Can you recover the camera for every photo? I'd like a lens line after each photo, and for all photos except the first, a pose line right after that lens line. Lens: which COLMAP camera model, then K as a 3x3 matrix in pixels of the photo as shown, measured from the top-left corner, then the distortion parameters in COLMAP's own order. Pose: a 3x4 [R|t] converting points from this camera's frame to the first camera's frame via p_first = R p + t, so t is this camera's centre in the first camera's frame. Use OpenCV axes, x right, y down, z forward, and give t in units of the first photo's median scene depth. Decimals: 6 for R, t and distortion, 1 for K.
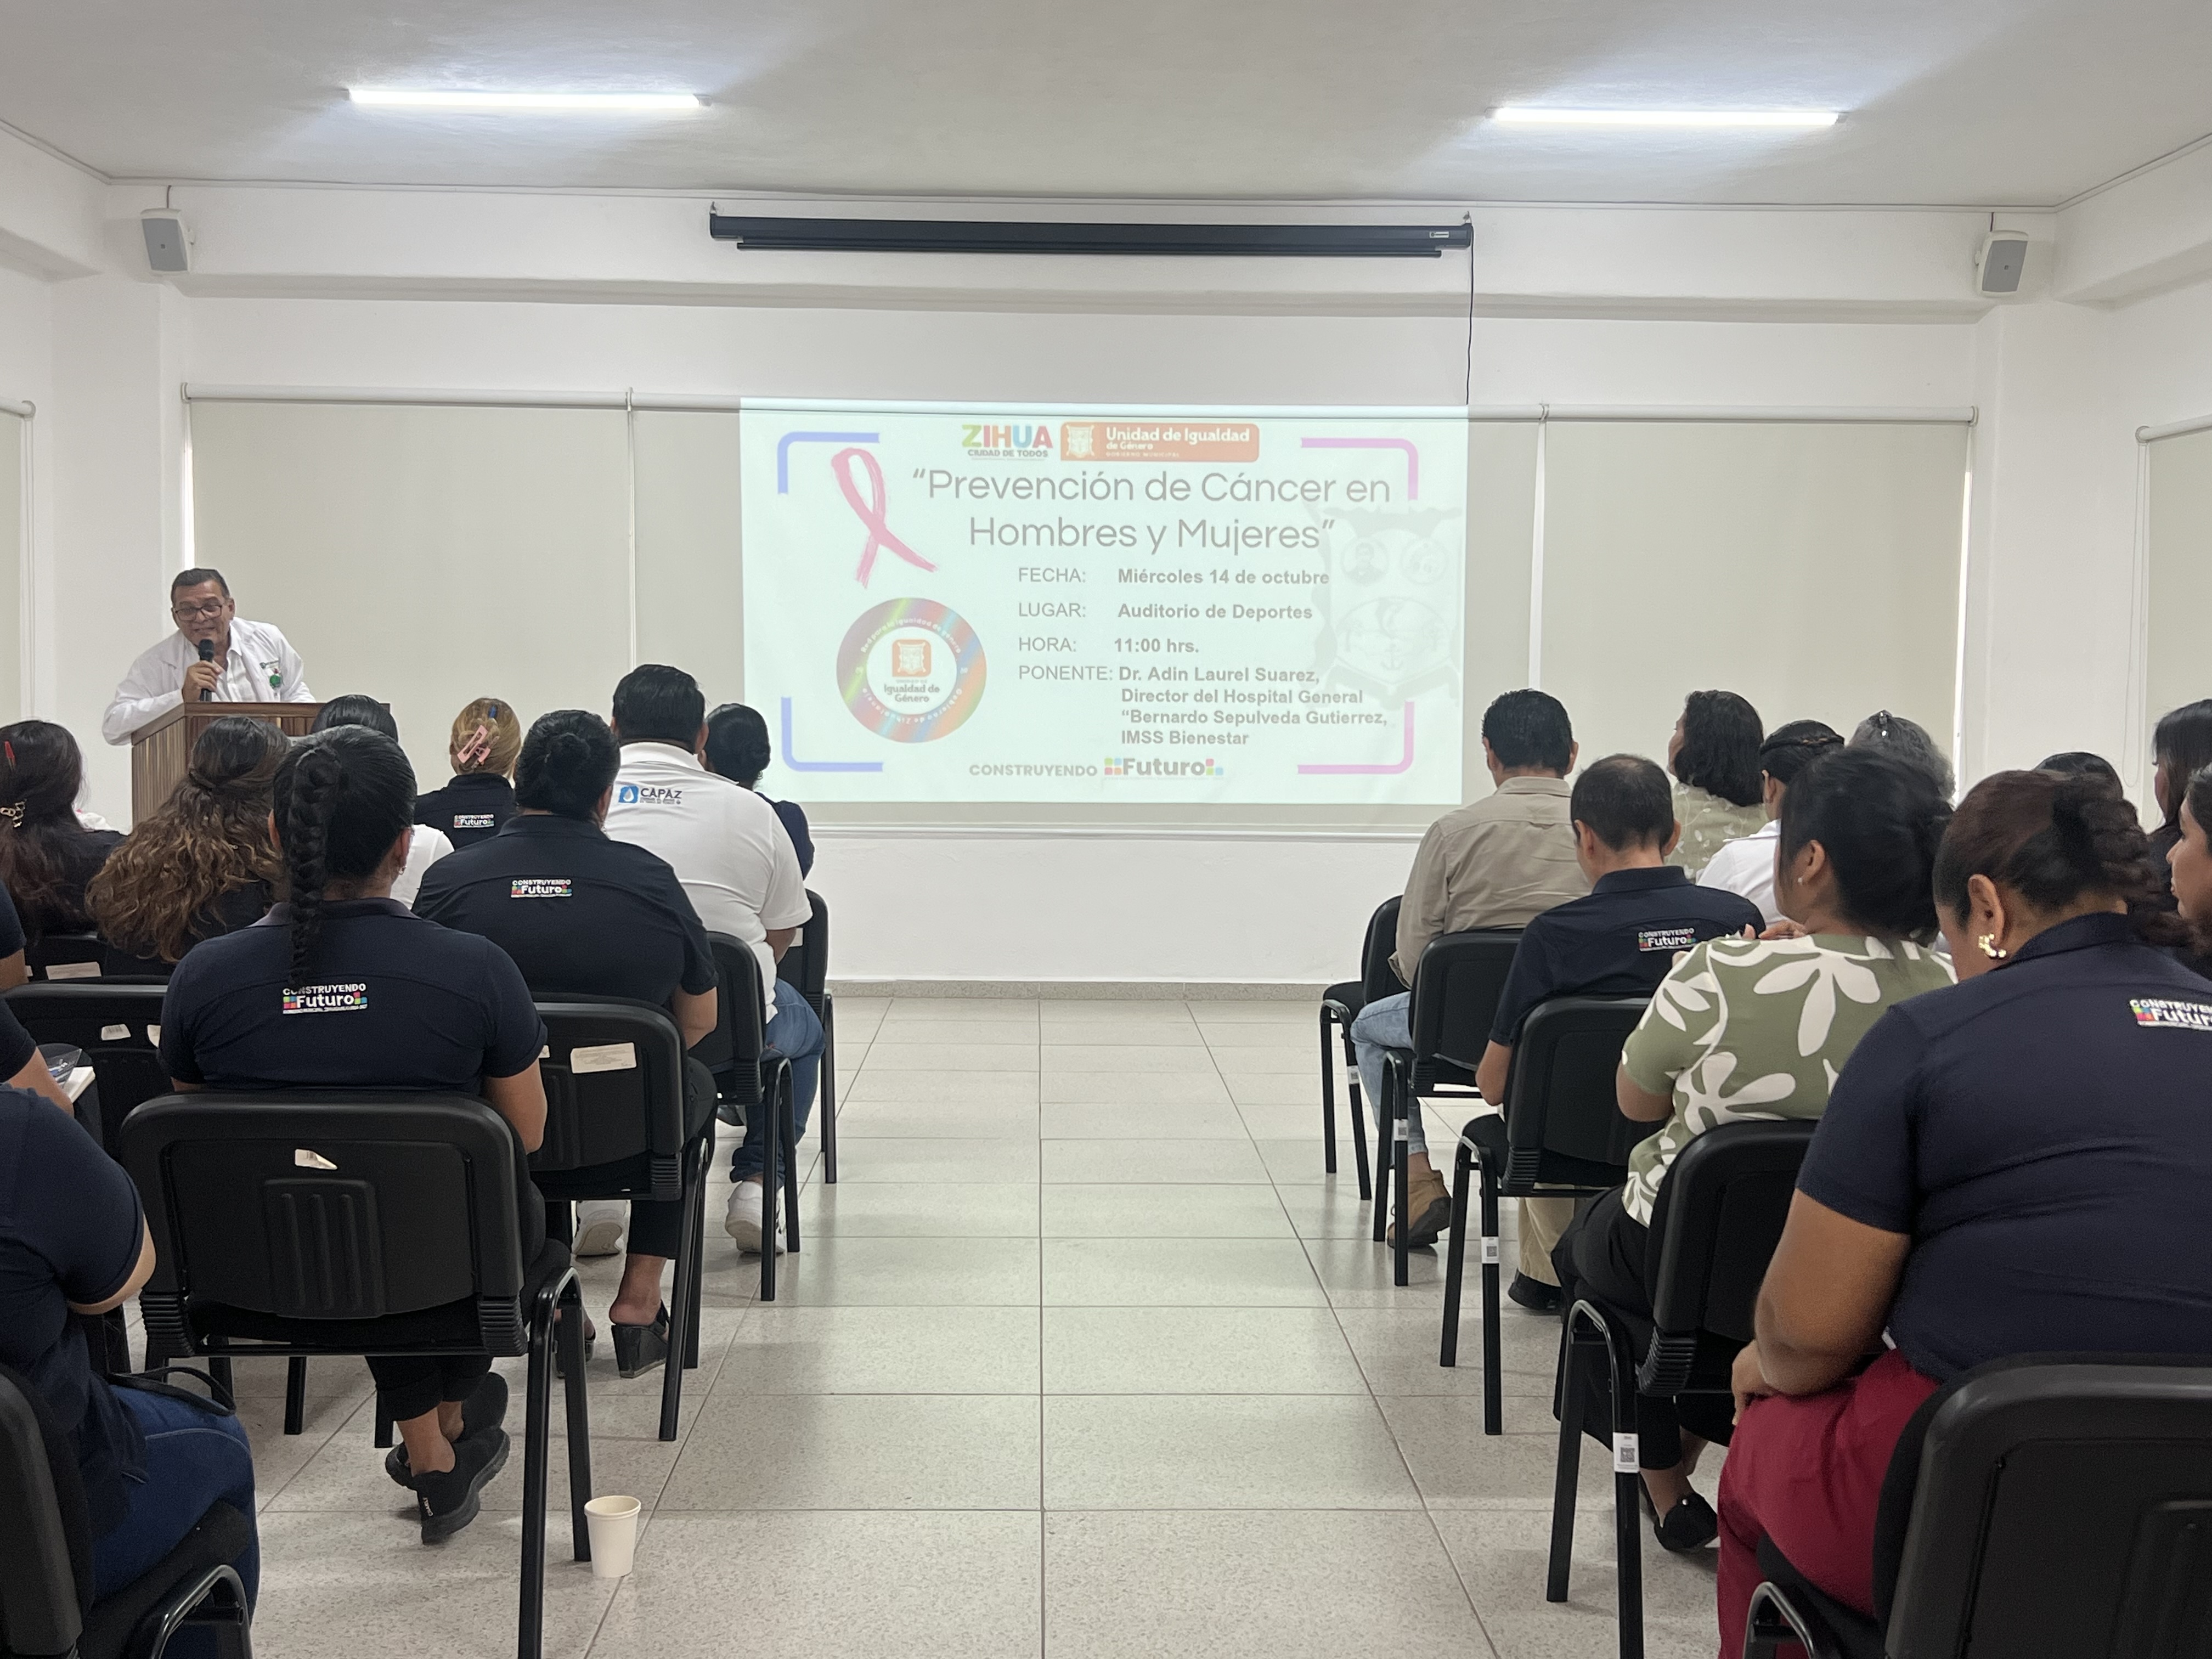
lens RADIAL K [[2382.3, 0, 1100.8], [0, 2382.3, 830.6], [0, 0, 1]] dist [0.014266, 0.000000]
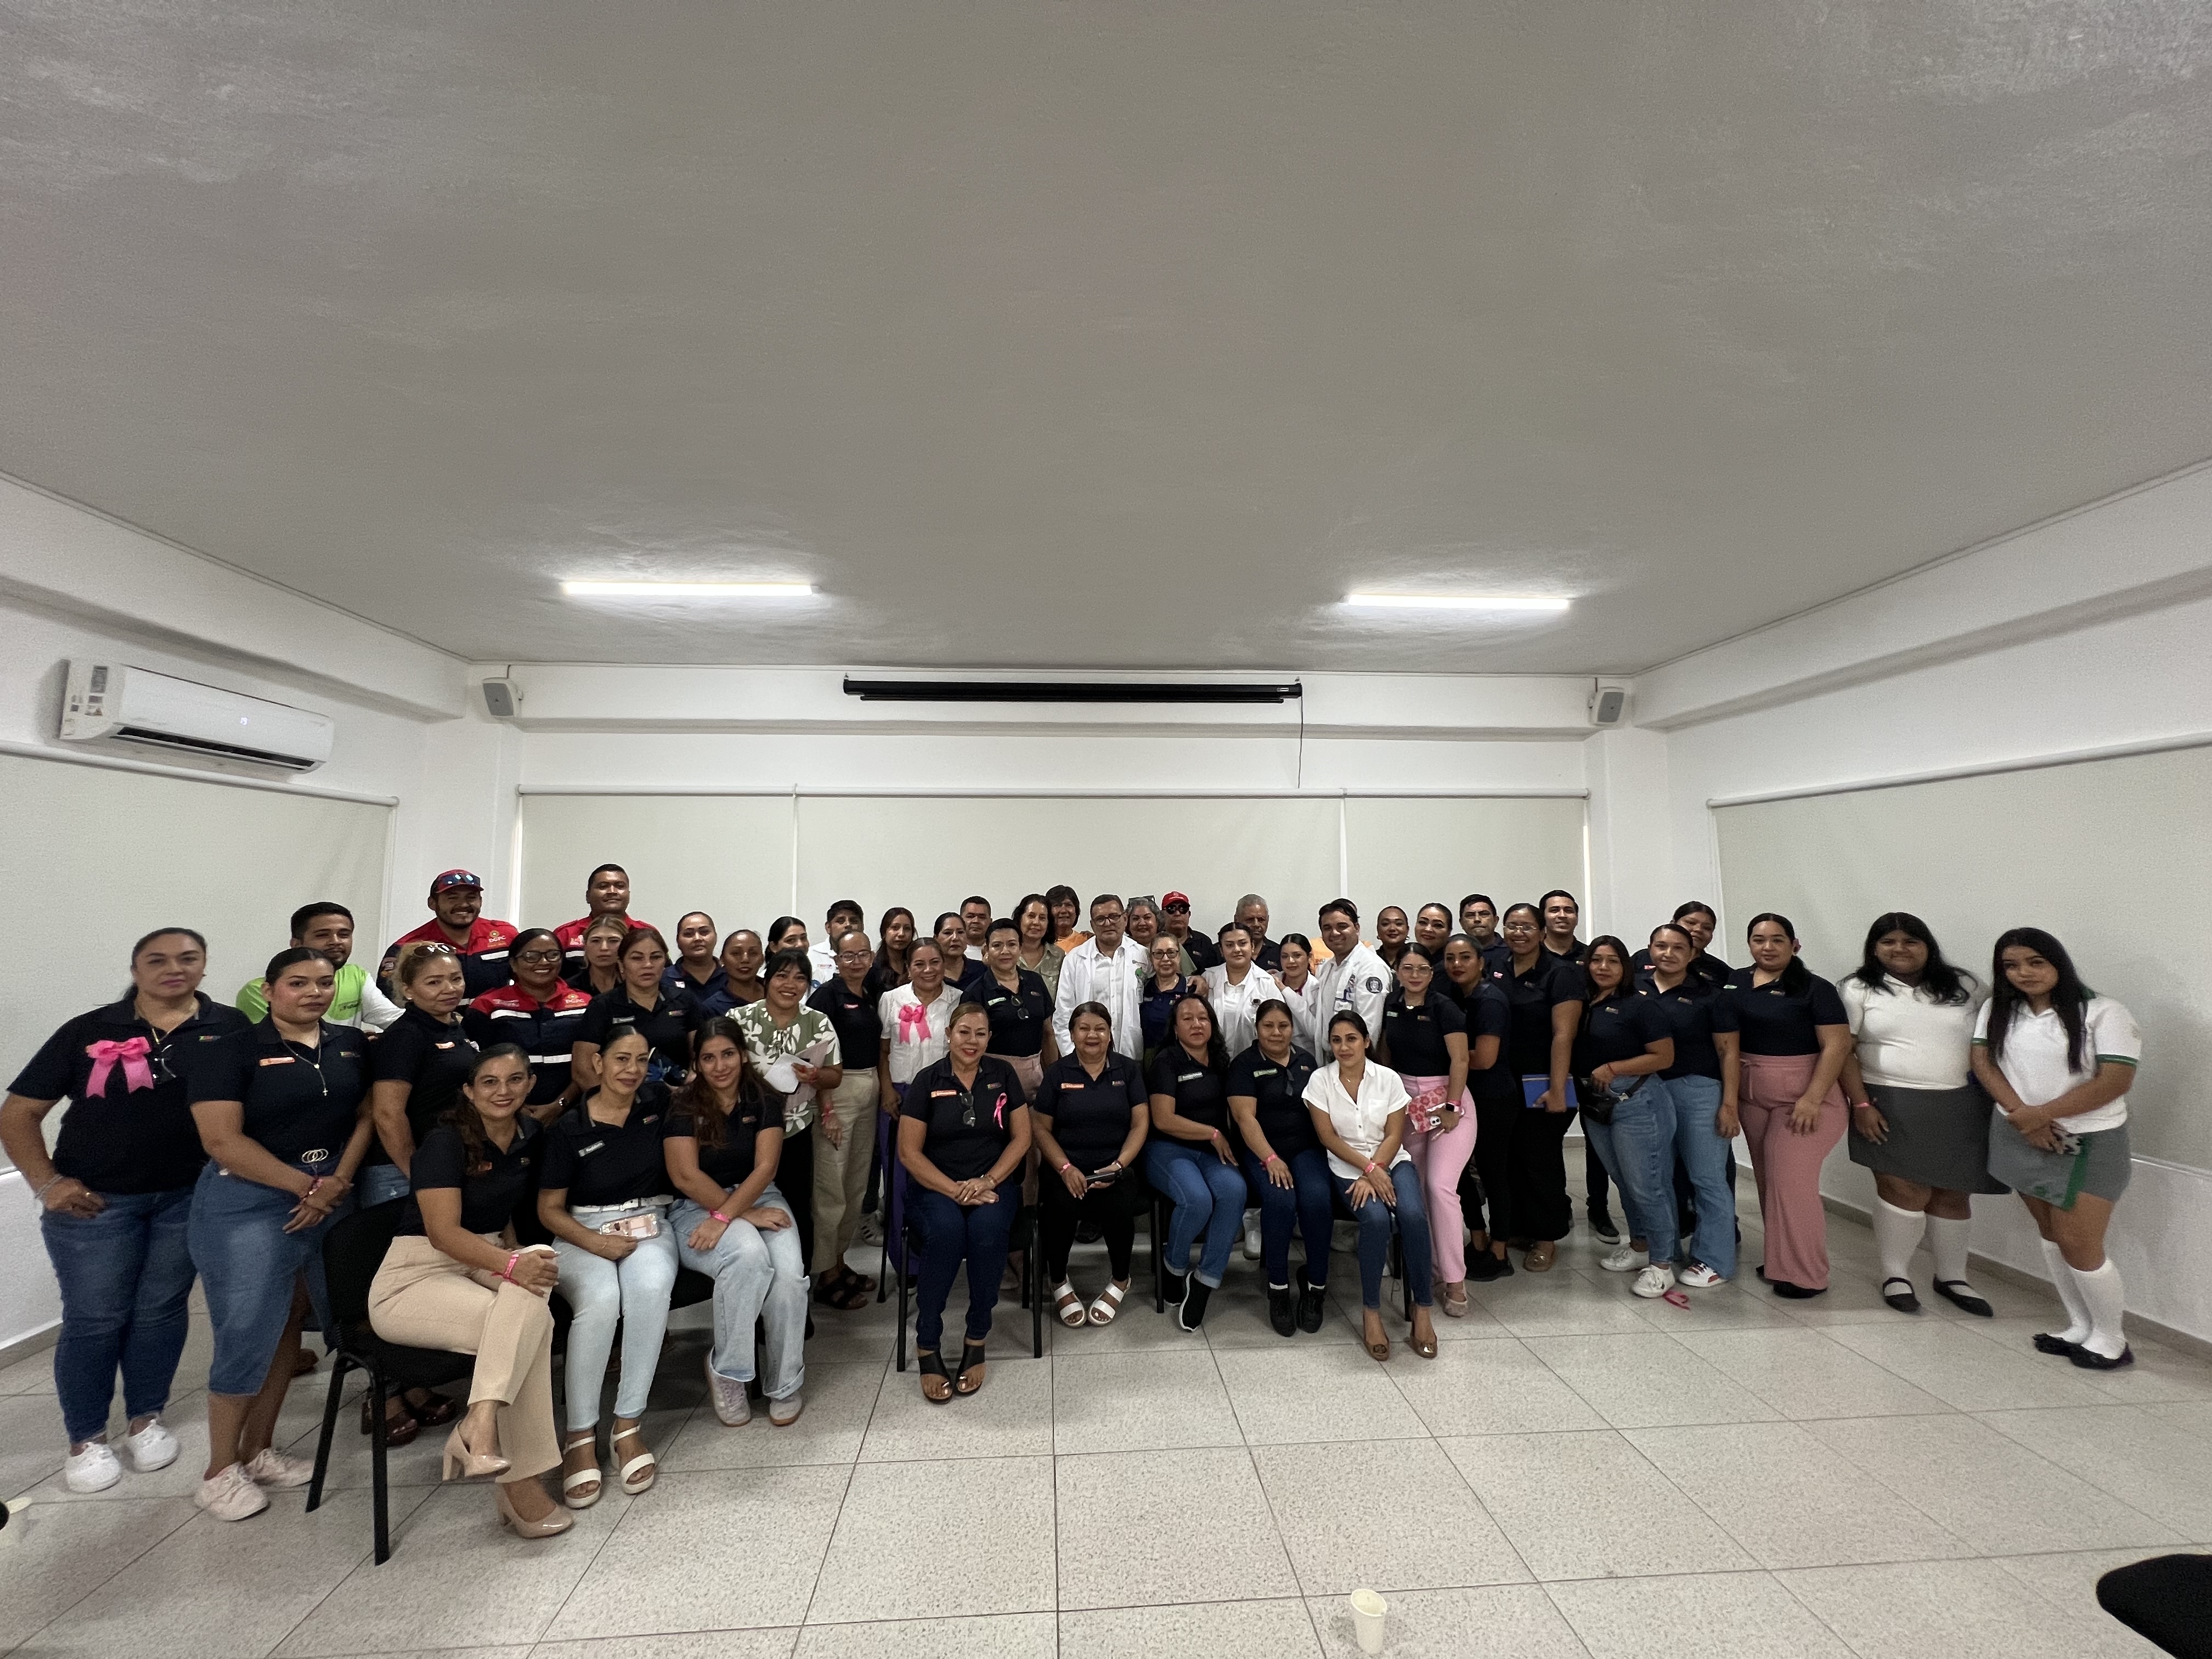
lens RADIAL K [[888.5, 0, 1107.3], [0, 888.5, 830.5], [0, 0, 1]] dist [0.000035, -0.000009]
pose [[0.998658, -0.012377, 0.050281, -0.014373], [0.018837, 0.991322, -0.130097, -0.071834], [-0.048234, 0.130870, 0.990226, 0.396797]]
